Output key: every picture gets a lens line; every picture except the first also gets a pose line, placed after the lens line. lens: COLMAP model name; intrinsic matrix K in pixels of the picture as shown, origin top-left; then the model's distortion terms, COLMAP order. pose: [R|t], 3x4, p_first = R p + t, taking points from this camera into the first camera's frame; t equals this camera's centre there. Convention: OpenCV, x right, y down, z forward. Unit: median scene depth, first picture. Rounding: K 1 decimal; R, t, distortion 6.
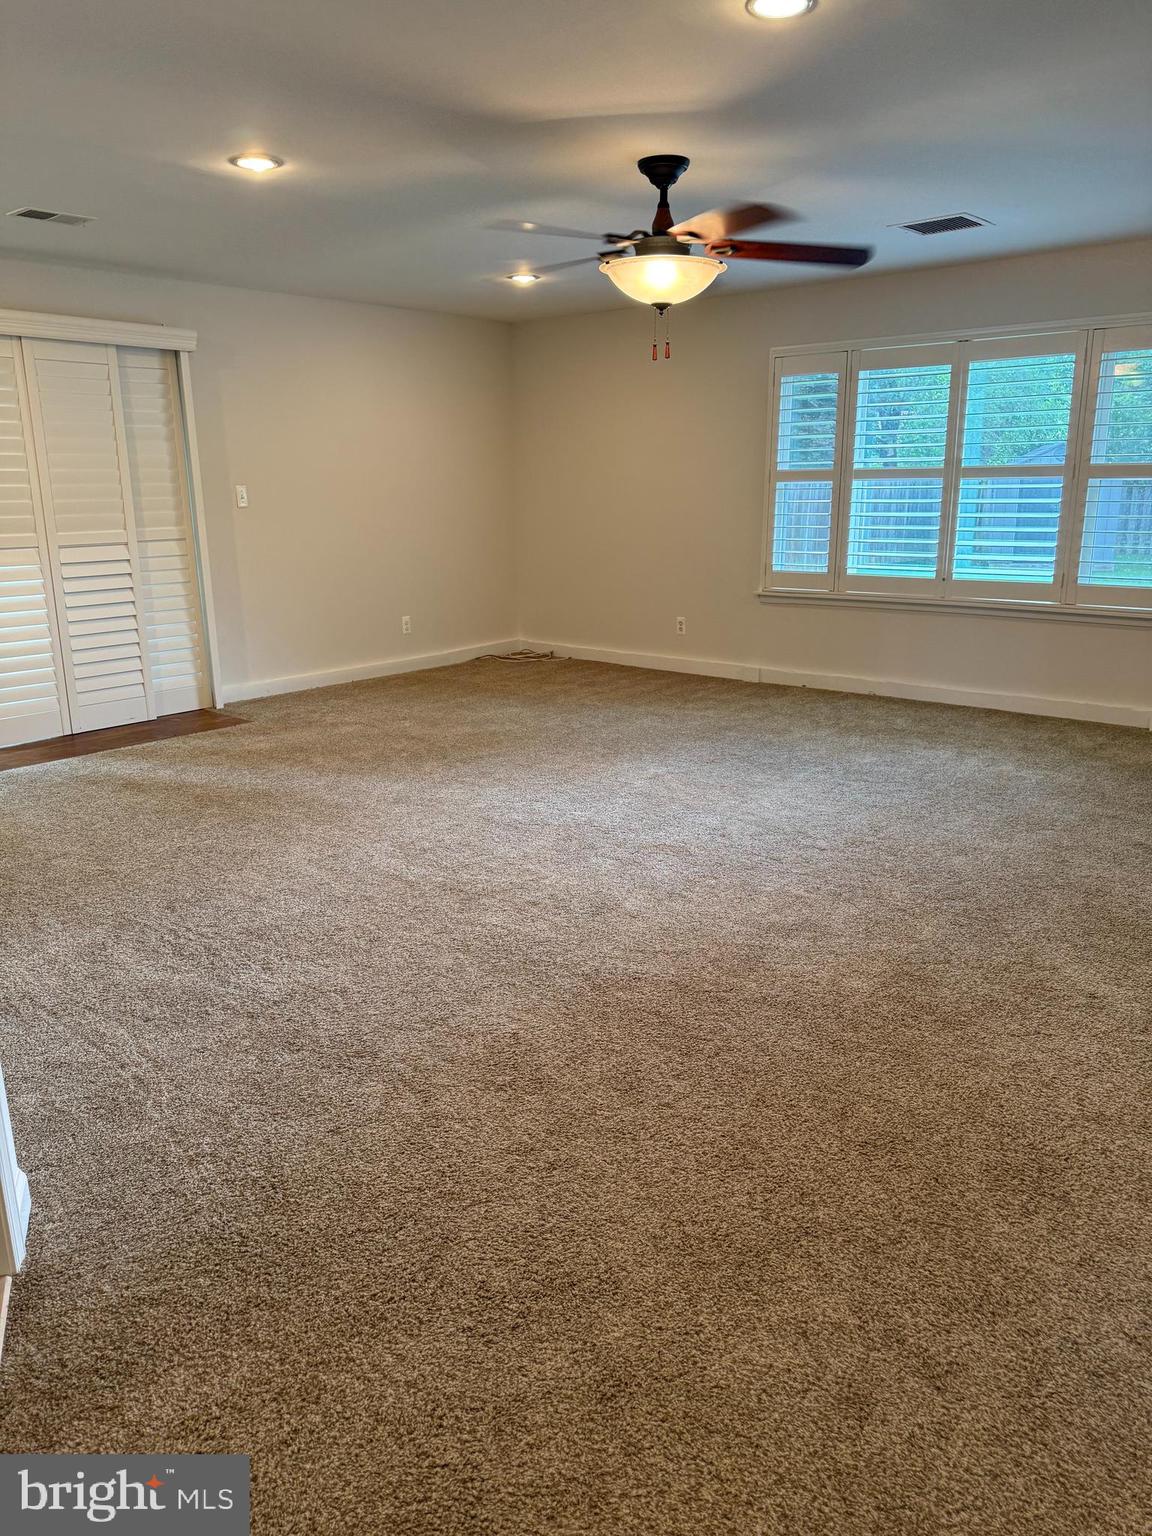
lens RADIAL K [[1092.4, 0, 570.2], [0, 1092.4, 764.6], [0, 0, 1]] dist [0.044652, -0.052095]
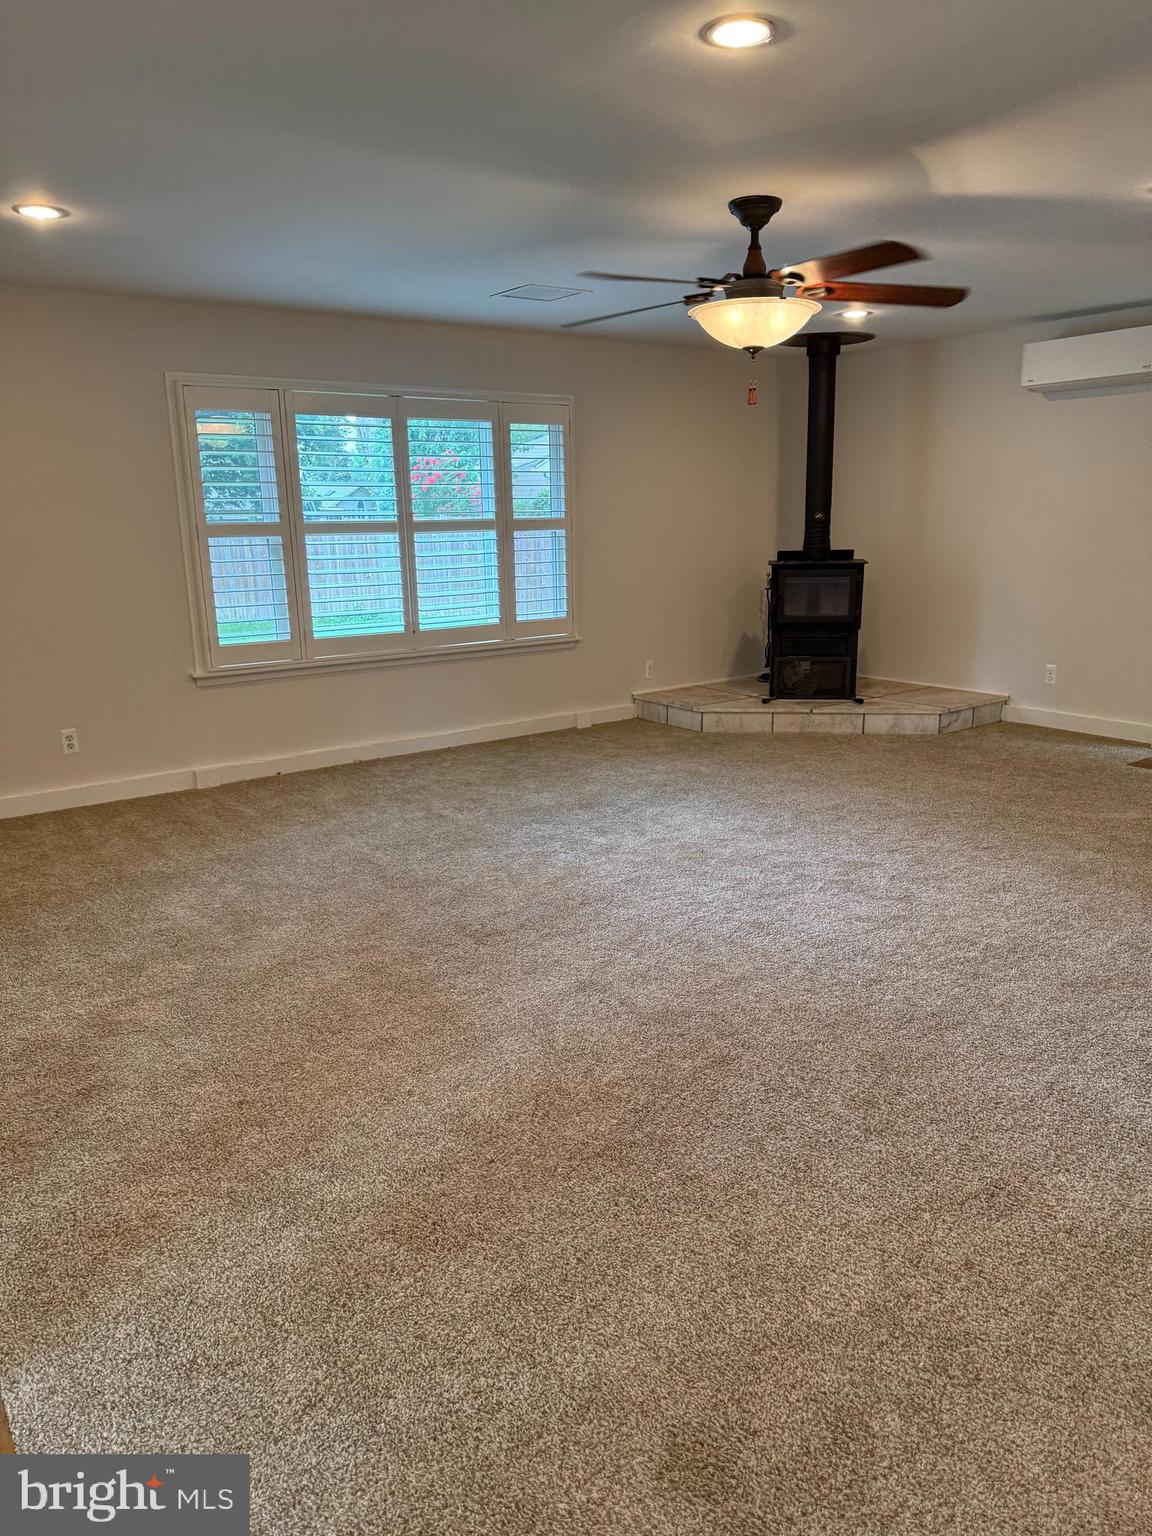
lens RADIAL K [[1092.4, 0, 576.5], [0, 1092.4, 779.3], [0, 0, 1]] dist [0.044652, -0.052095]
pose [[0.219484, -0.207662, 0.953259, -1.181681], [0.269483, 0.951975, 0.145335, -0.277475], [-0.937660, 0.224989, 0.264905, 1.196937]]
